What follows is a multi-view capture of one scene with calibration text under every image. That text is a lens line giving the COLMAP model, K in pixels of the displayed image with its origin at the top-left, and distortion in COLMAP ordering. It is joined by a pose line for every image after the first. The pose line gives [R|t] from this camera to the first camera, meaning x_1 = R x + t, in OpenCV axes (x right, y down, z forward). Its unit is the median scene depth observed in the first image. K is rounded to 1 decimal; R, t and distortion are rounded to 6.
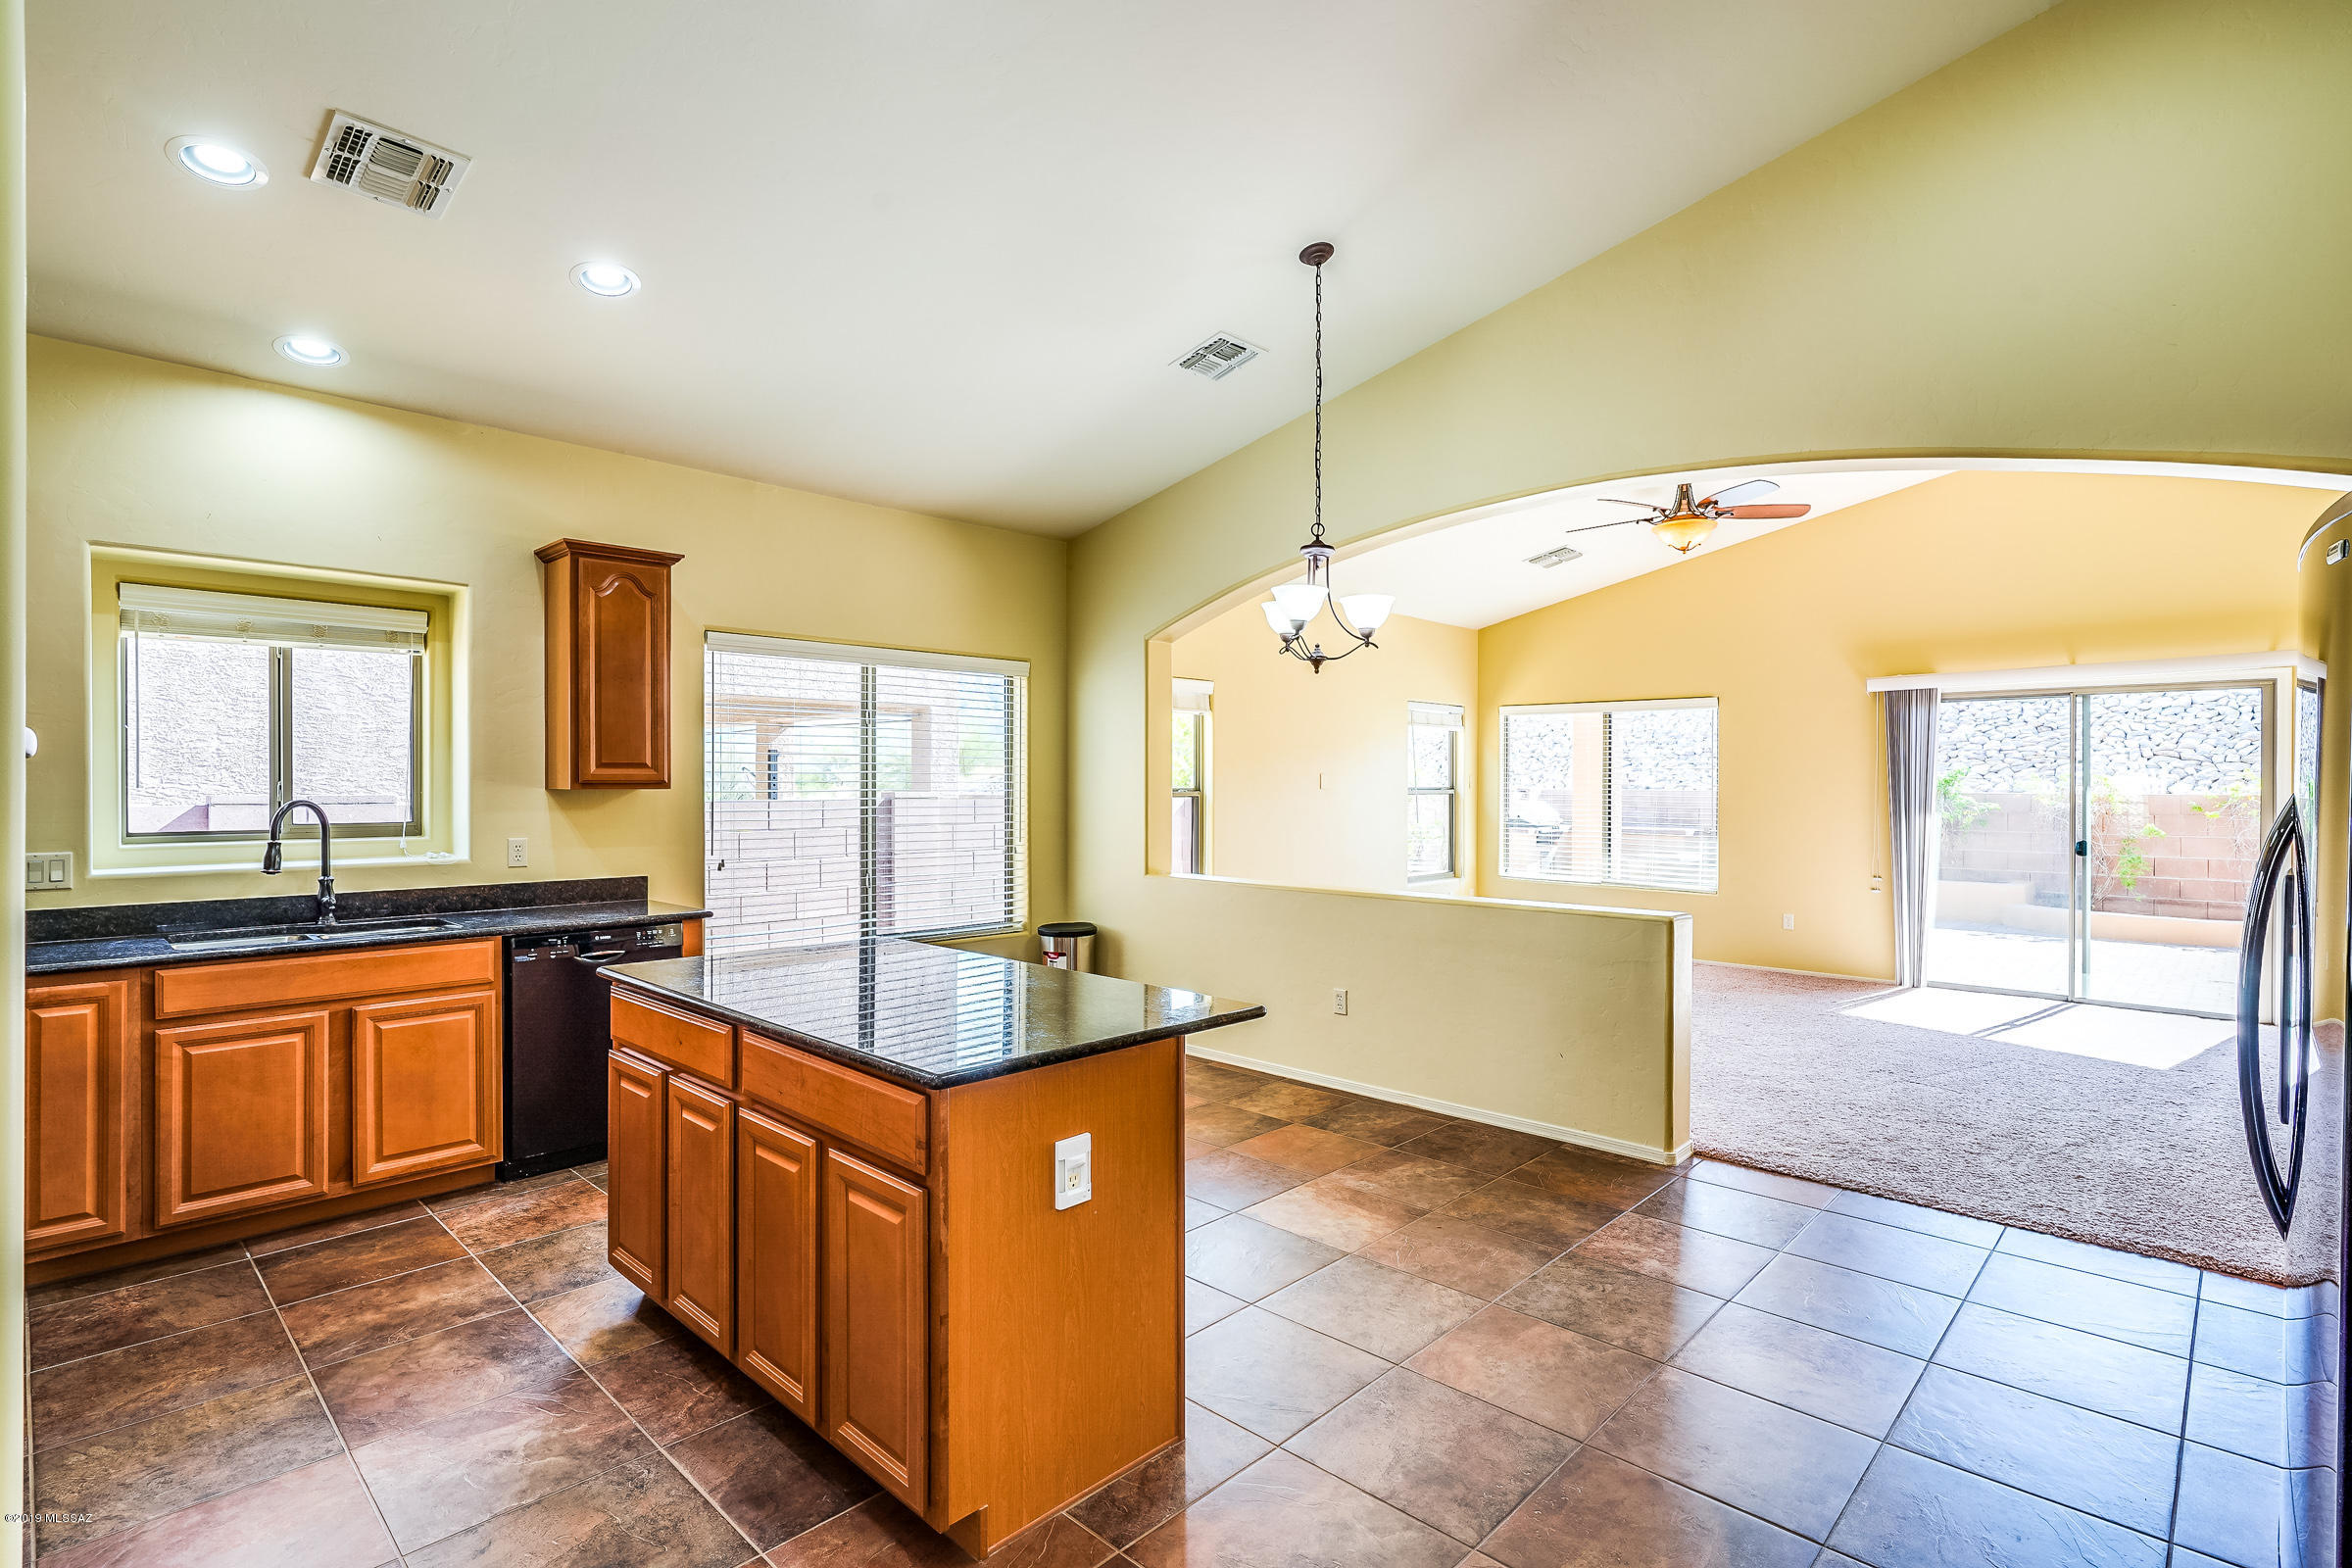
lens RADIAL K [[1122.2, 0, 1165.5], [0, 1122.2, 774.1], [0, 0, 1]] dist [-0.013913, 0.005309]
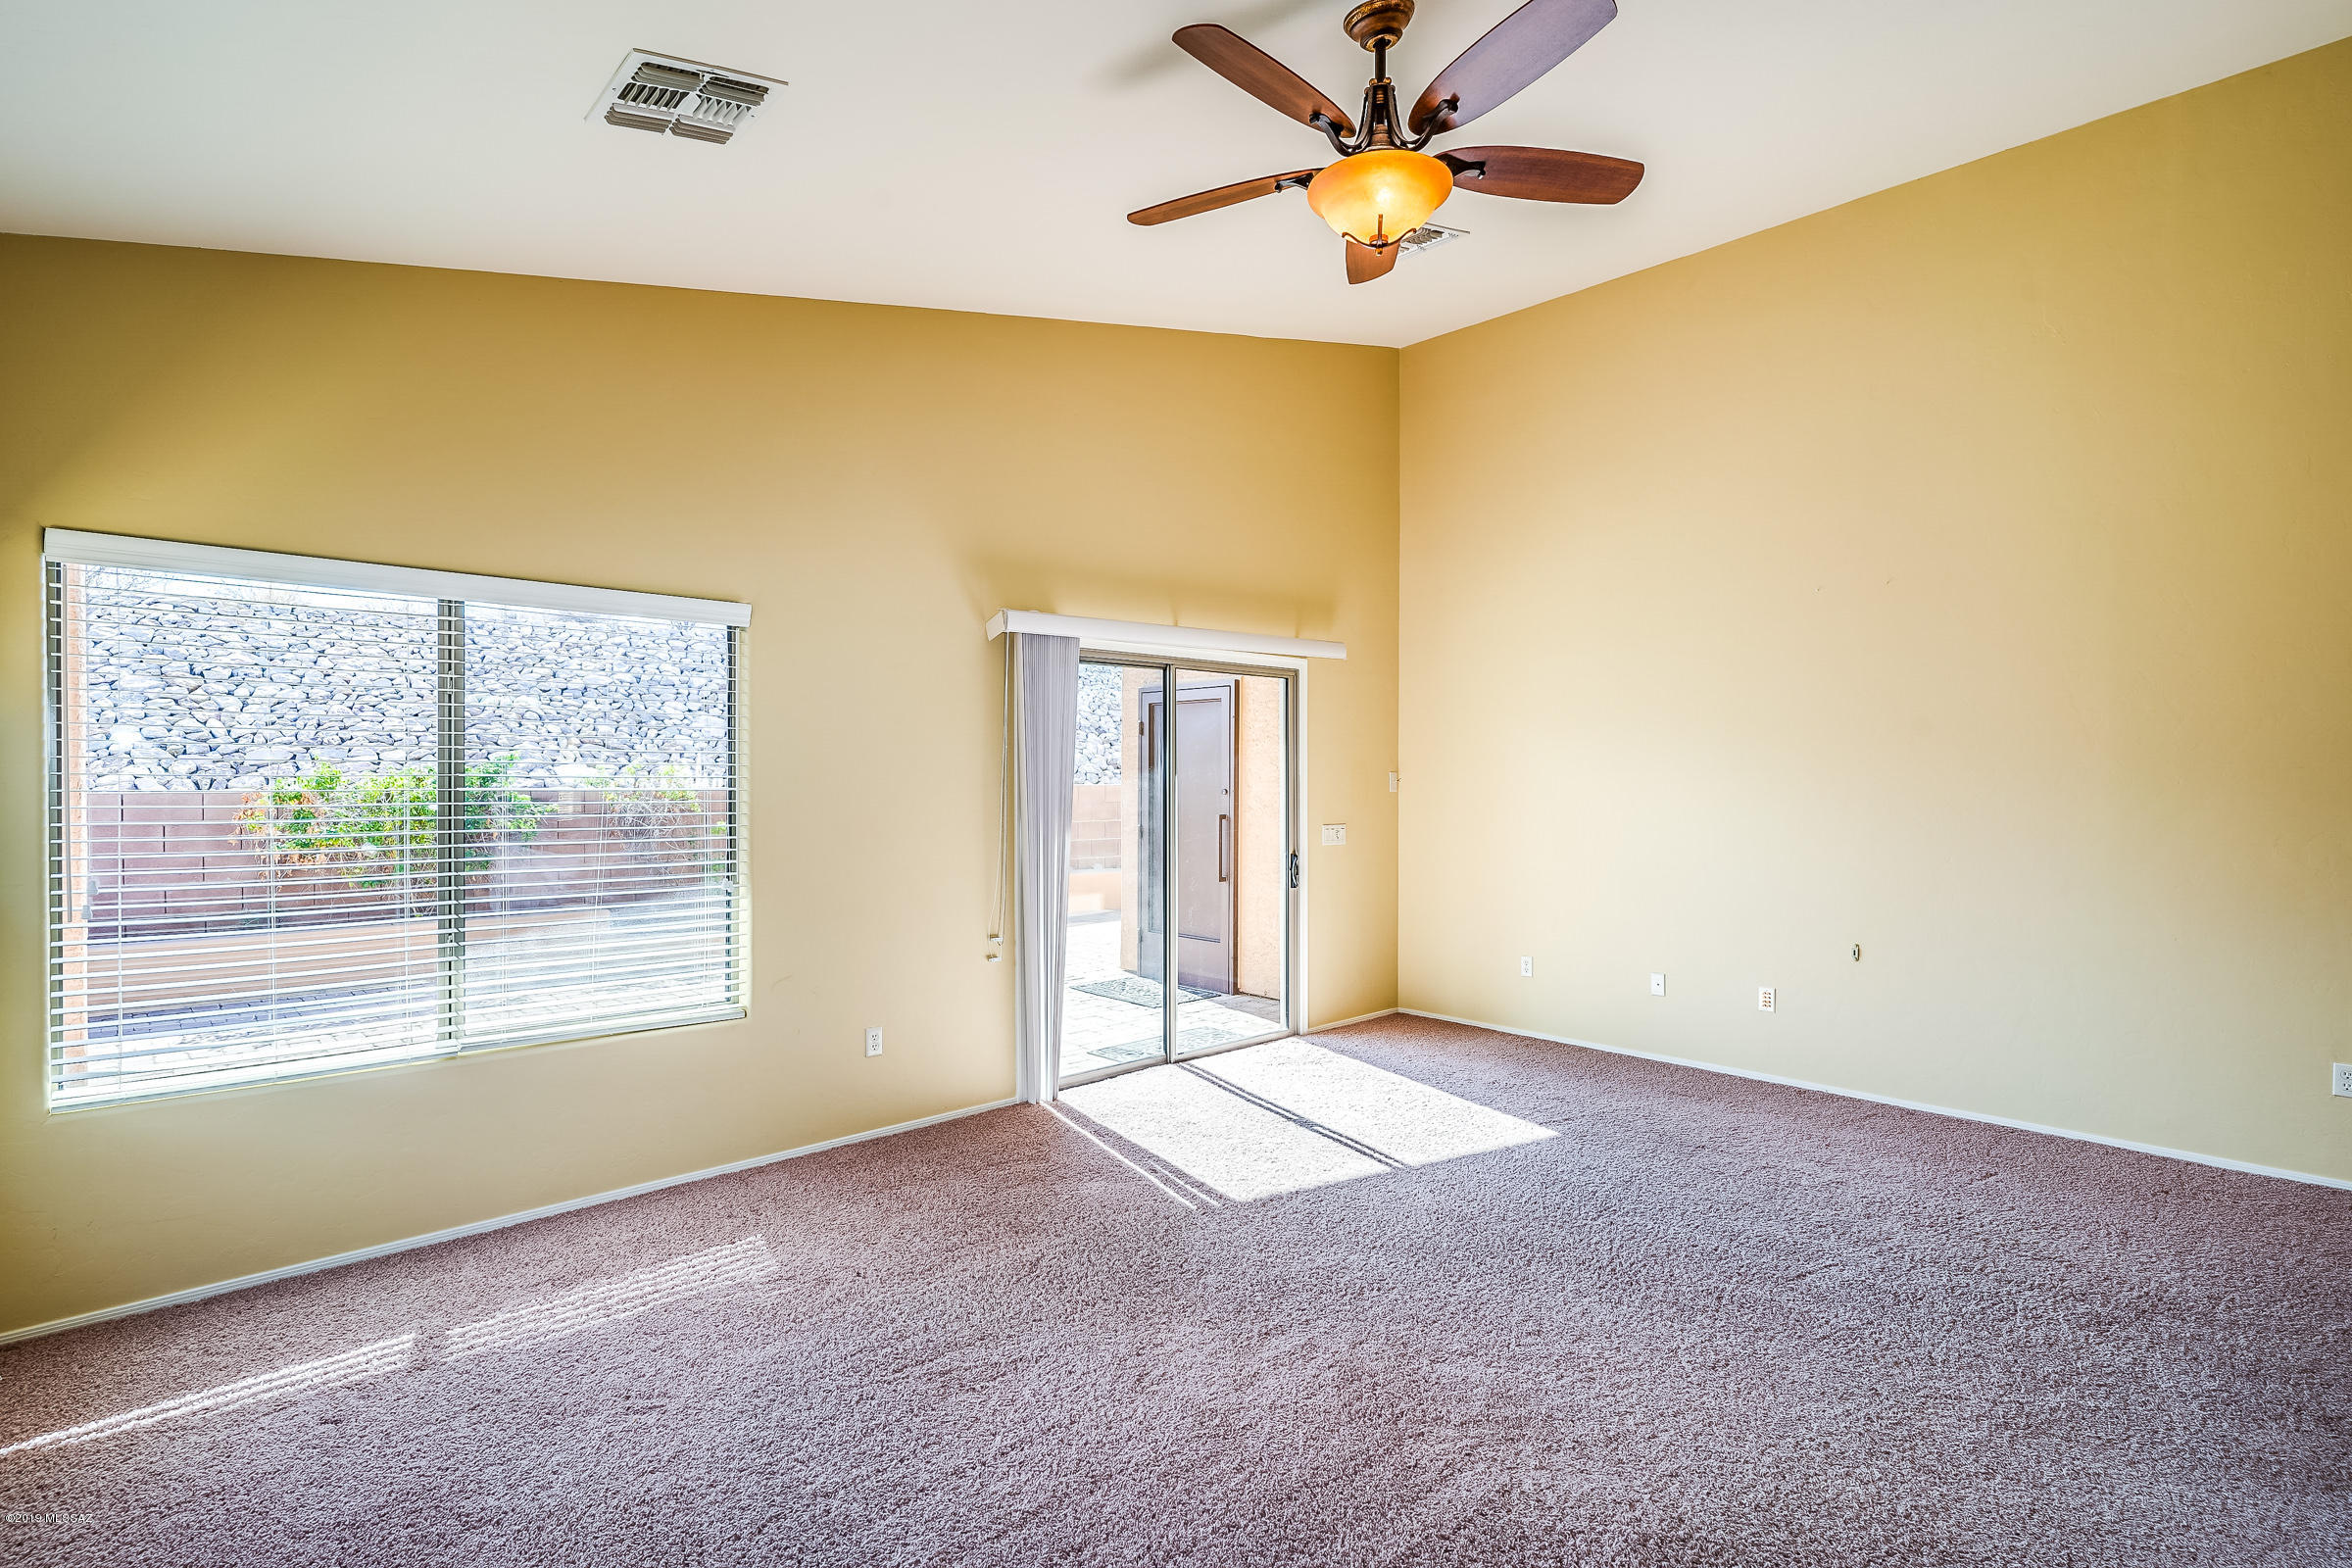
lens RADIAL K [[1136.2, 0, 1165.1], [0, 1136.2, 794.0], [0, 0, 1]] dist [-0.006237, 0.002669]
pose [[0.041057, -0.023127, 0.998889, 0.039278], [-0.010081, 0.999672, 0.023560, -0.002454], [-0.999106, -0.011038, 0.040811, 1.419750]]
